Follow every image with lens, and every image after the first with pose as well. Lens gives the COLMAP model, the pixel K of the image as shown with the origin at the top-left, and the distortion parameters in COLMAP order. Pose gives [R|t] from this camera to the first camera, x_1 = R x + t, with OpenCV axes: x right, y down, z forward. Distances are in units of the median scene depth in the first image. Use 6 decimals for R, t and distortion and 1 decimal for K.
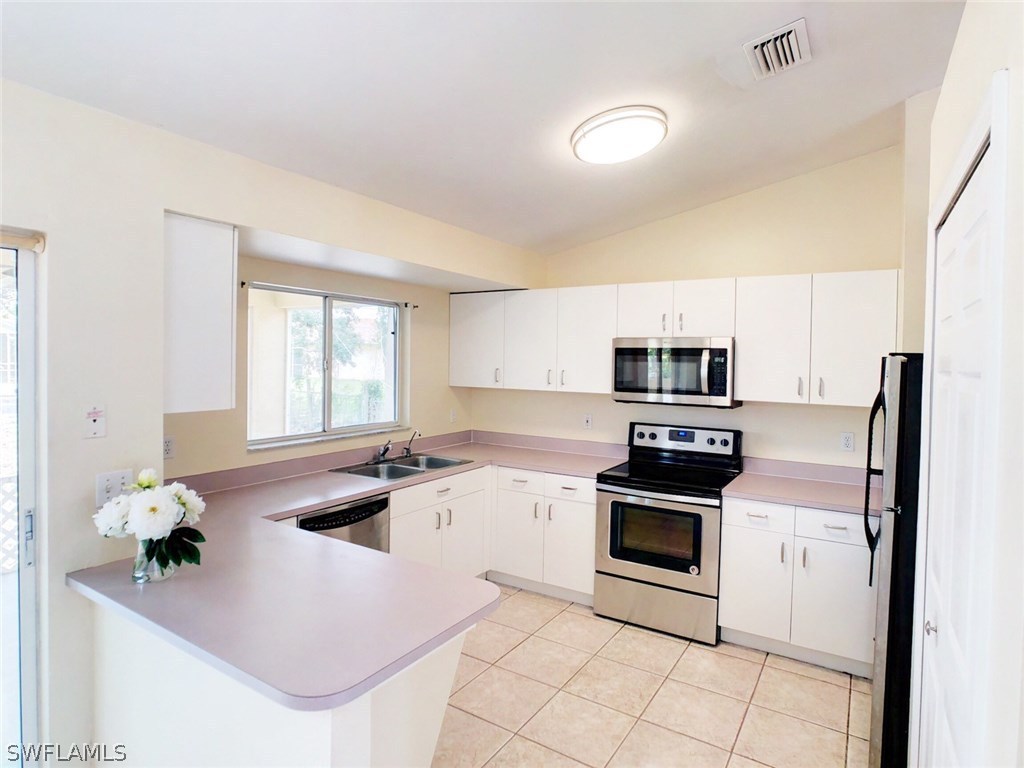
lens RADIAL K [[567.2, 0, 517.2], [0, 567.2, 367.0], [0, 0, 1]] dist [-0.057809, 0.035349]
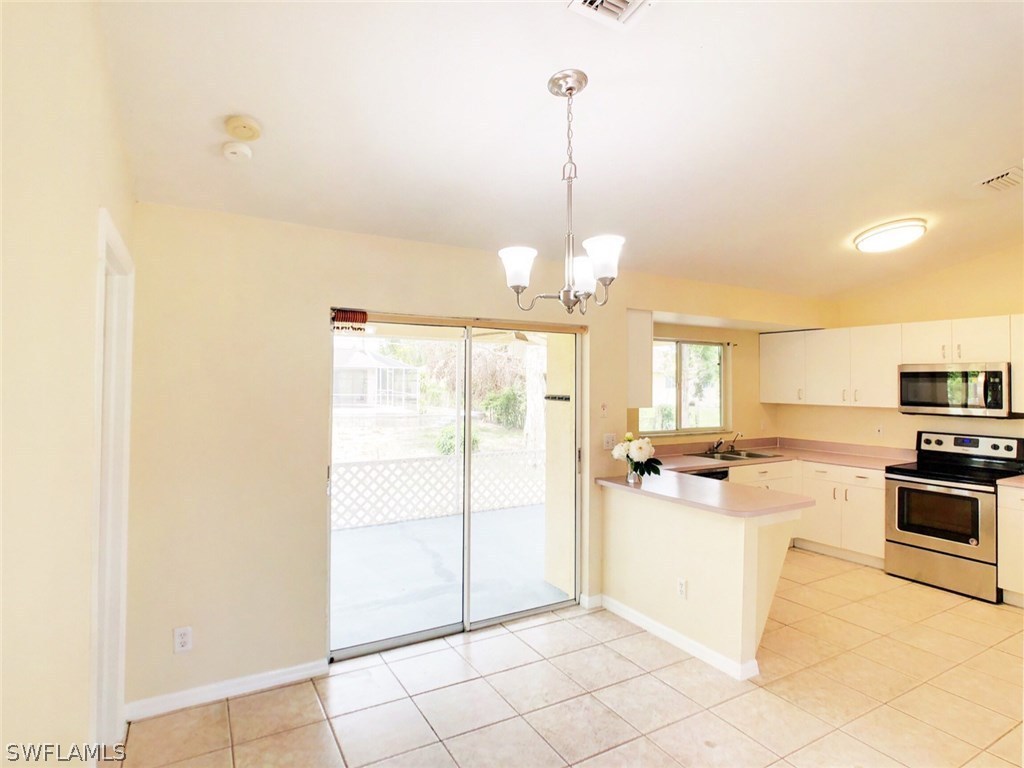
lens RADIAL K [[567.2, 0, 517.2], [0, 567.2, 367.0], [0, 0, 1]] dist [-0.057809, 0.035349]
pose [[0.887484, -0.019513, -0.460426, -0.021440], [-0.003122, 0.998826, -0.048347, 0.019886], [0.460829, 0.044345, 0.886381, -0.570850]]
